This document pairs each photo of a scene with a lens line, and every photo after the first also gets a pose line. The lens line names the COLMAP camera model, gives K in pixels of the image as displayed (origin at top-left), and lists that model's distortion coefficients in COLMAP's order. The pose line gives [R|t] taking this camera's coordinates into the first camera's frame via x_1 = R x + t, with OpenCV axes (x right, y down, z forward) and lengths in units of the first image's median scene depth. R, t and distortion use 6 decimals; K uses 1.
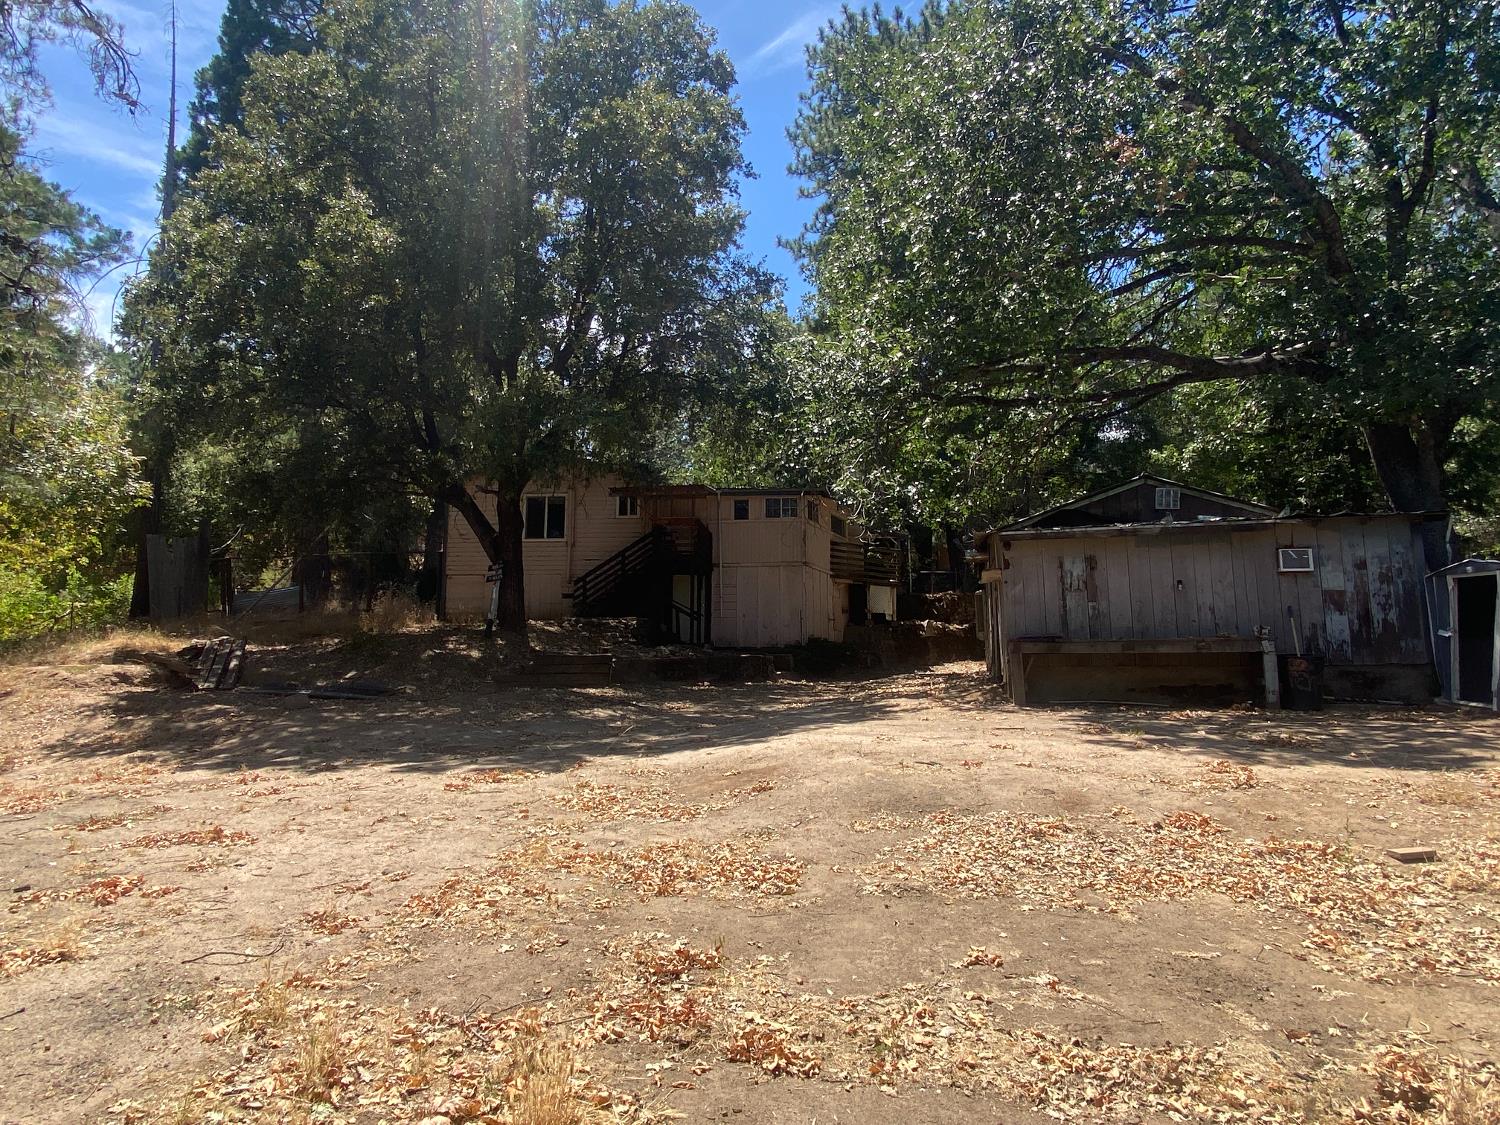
lens RADIAL K [[876.1, 0, 748.8], [0, 876.1, 562.7], [0, 0, 1]] dist [-0.007145, -0.001987]
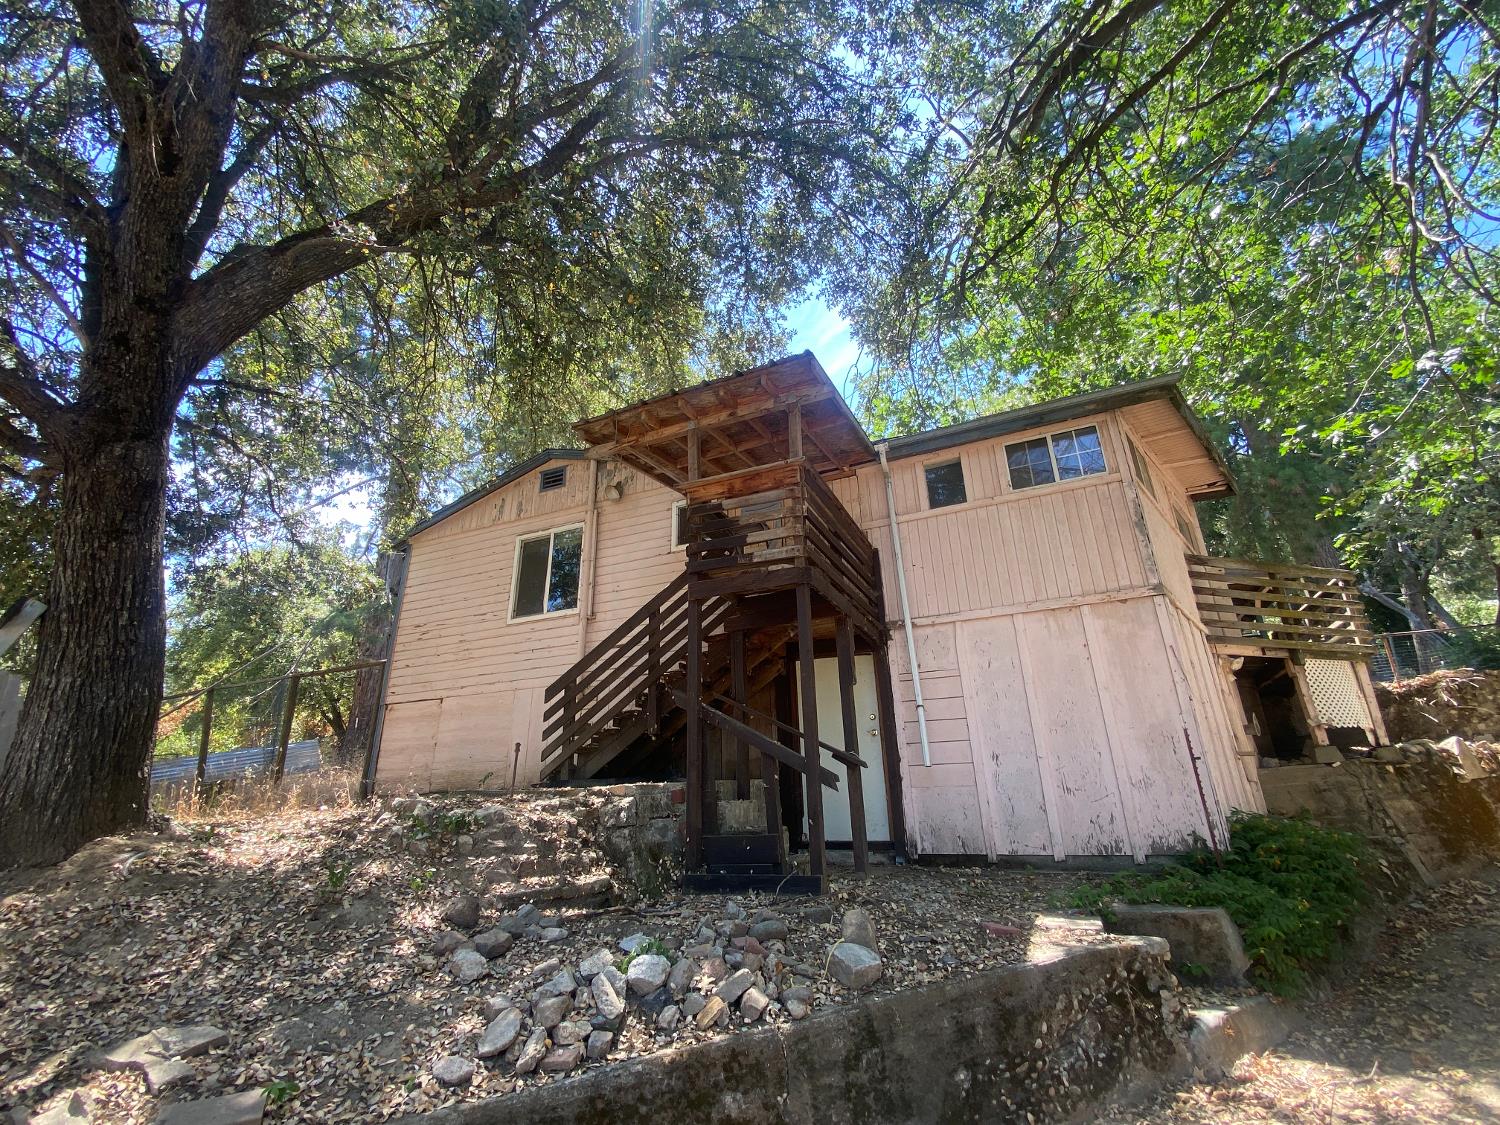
lens RADIAL K [[659.1, 0, 752.0], [0, 659.1, 564.8], [0, 0, 1]] dist [-0.000617, -0.000161]
pose [[0.959774, -0.125563, -0.251131, -0.022398], [0.068947, 0.972443, -0.222711, 0.037454], [0.272175, 0.196438, 0.941983, 0.696690]]
